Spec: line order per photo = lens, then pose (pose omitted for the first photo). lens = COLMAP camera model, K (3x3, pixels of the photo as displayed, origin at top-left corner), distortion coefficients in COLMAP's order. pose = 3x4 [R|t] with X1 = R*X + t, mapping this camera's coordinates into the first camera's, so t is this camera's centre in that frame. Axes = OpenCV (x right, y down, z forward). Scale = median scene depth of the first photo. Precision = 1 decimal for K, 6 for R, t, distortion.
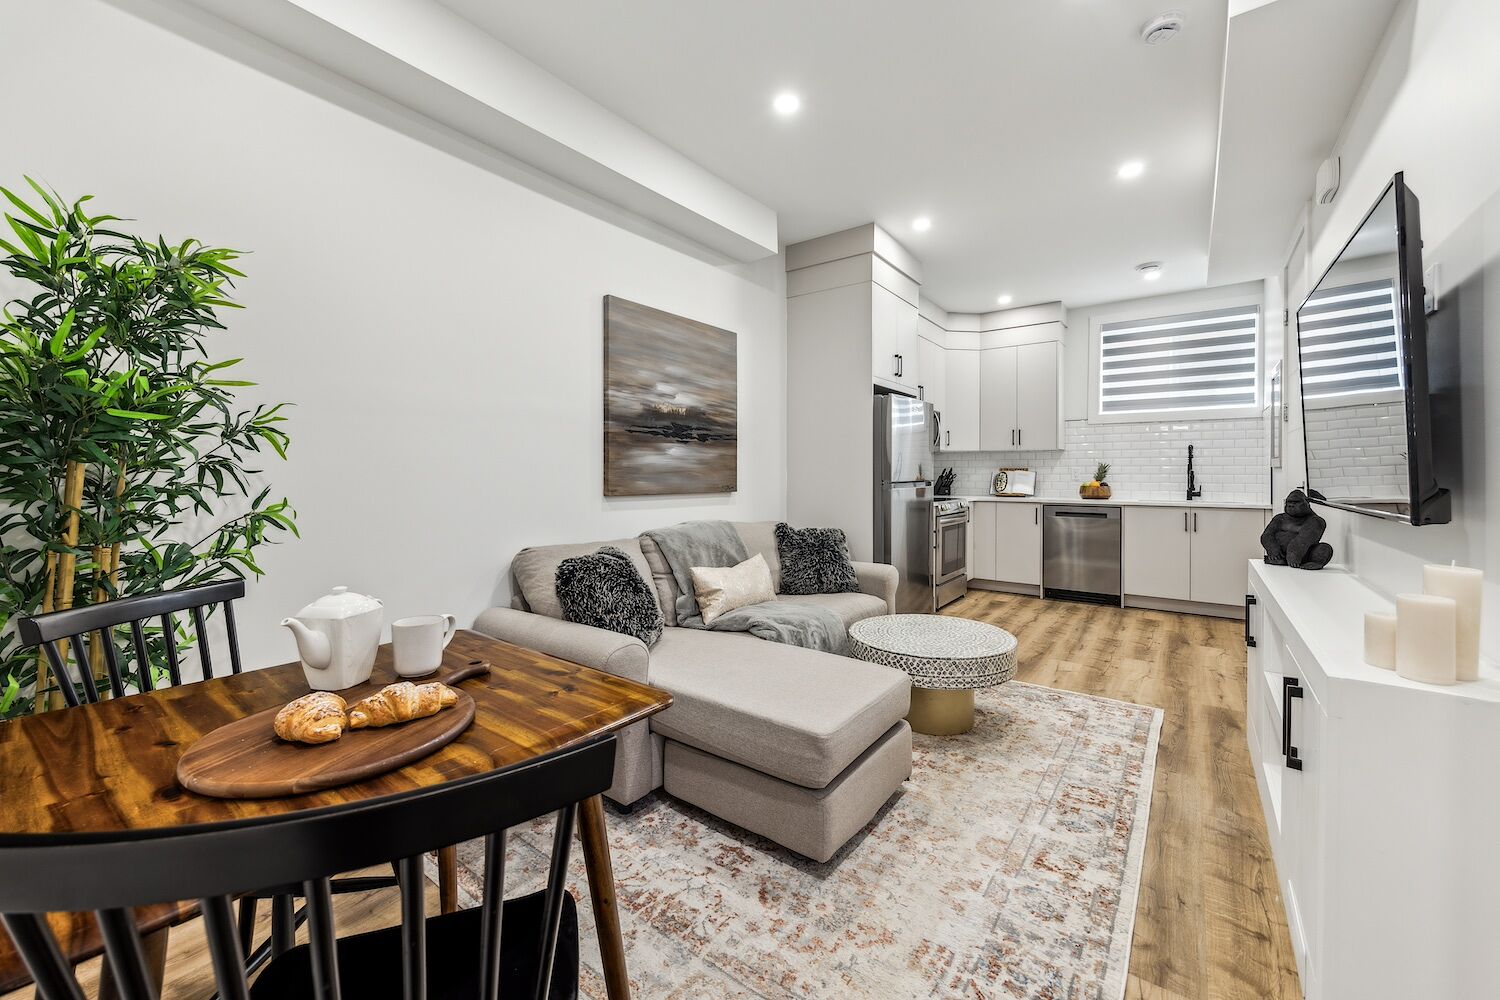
lens RADIAL K [[578.7, 0, 766.0], [0, 578.7, 472.6], [0, 0, 1]] dist [0.002181, -0.000394]
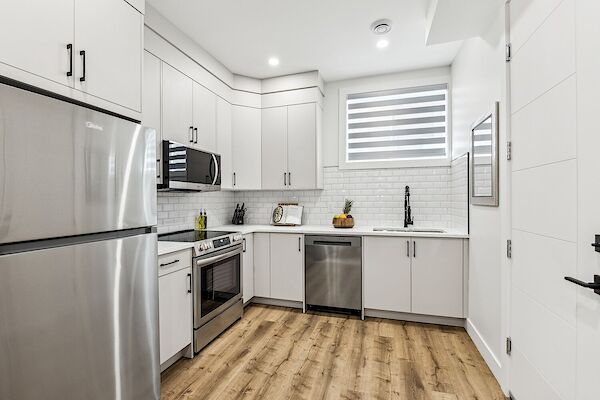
lens RADIAL K [[277.9, 0, 298.7], [0, 277.9, 200.2], [0, 0, 1]] dist [-0.004677, -0.000249]
pose [[0.944990, -0.008564, 0.326987, 0.299874], [0.008059, 0.999963, 0.002901, -0.019222], [-0.327000, -0.000106, 0.945024, 0.493412]]
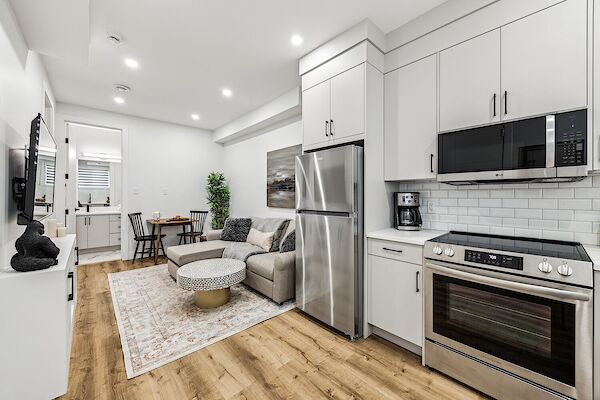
lens RADIAL K [[231.5, 0, 301.0], [0, 231.5, 196.3], [0, 0, 1]] dist [0.002181, -0.000394]
pose [[-0.195181, 0.006306, -0.980747, 0.648547], [0.002315, 0.999980, 0.005969, -0.019066], [0.980765, -0.001105, -0.195191, 0.855232]]
